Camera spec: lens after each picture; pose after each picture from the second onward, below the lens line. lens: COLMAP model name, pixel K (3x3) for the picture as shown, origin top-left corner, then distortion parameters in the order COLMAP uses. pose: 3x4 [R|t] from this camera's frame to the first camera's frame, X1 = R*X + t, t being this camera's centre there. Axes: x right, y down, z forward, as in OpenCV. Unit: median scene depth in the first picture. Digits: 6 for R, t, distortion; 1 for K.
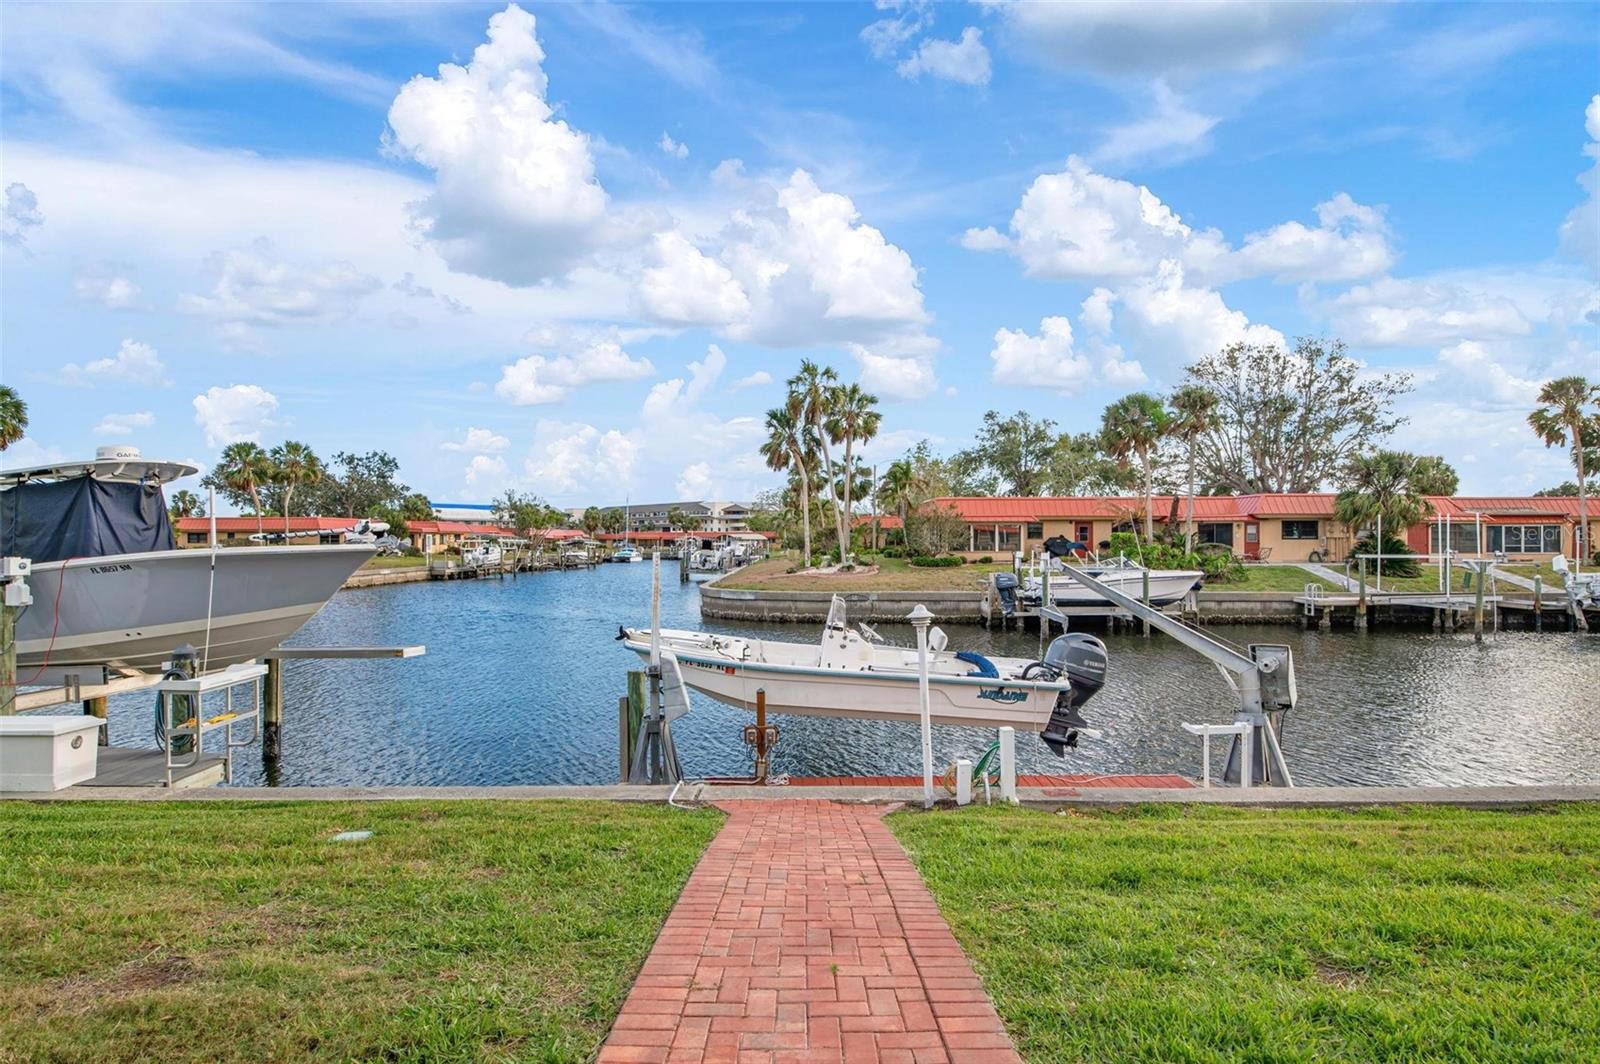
lens RADIAL K [[790.8, 0, 807.1], [0, 790.8, 530.8], [0, 0, 1]] dist [0.000100, -0.000193]
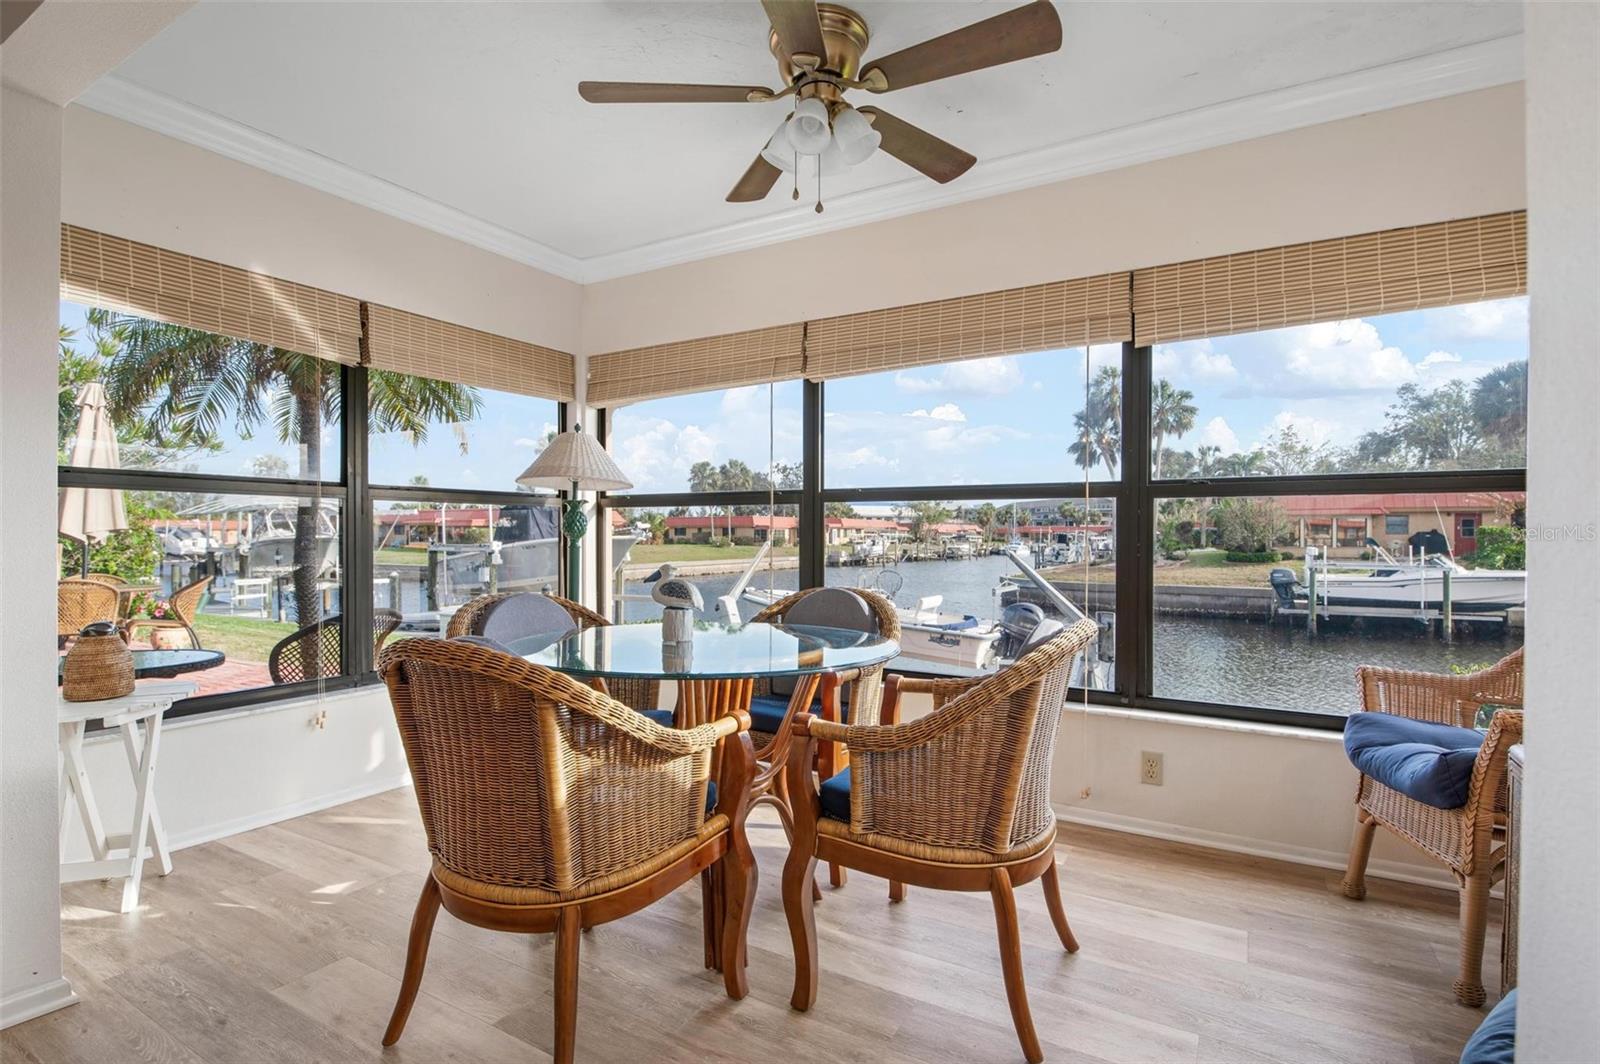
lens RADIAL K [[764.3, 0, 803.8], [0, 764.3, 532.6], [0, 0, 1]] dist [-0.000834, -0.000167]
pose [[0.862321, 0.001033, -0.506361, 0.157381], [0.003970, 0.999953, 0.008801, -0.000967], [0.506346, -0.009599, 0.862277, -0.073623]]
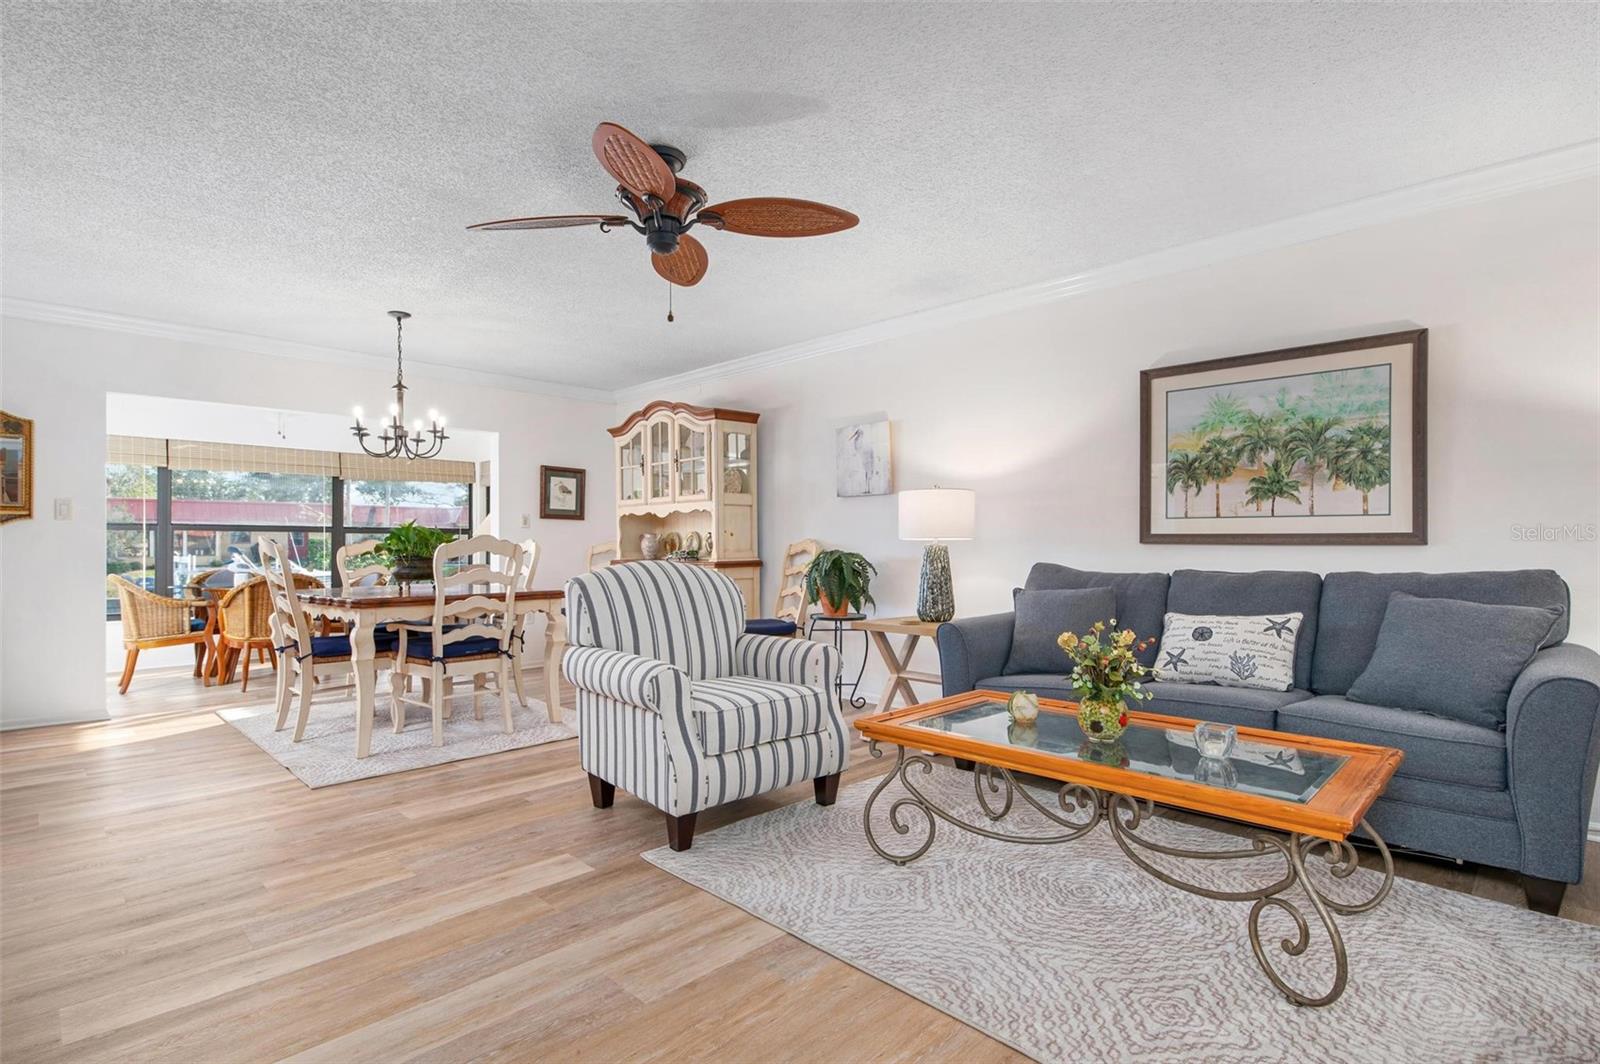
lens RADIAL K [[780.0, 0, 805.4], [0, 780.0, 541.7], [0, 0, 1]] dist [0.000672, 0.000050]
pose [[0.705474, 0.004068, 0.708724, 0.097934], [-0.010007, 0.999941, 0.004221, -0.002966], [-0.708665, -0.010070, 0.705473, -0.207292]]
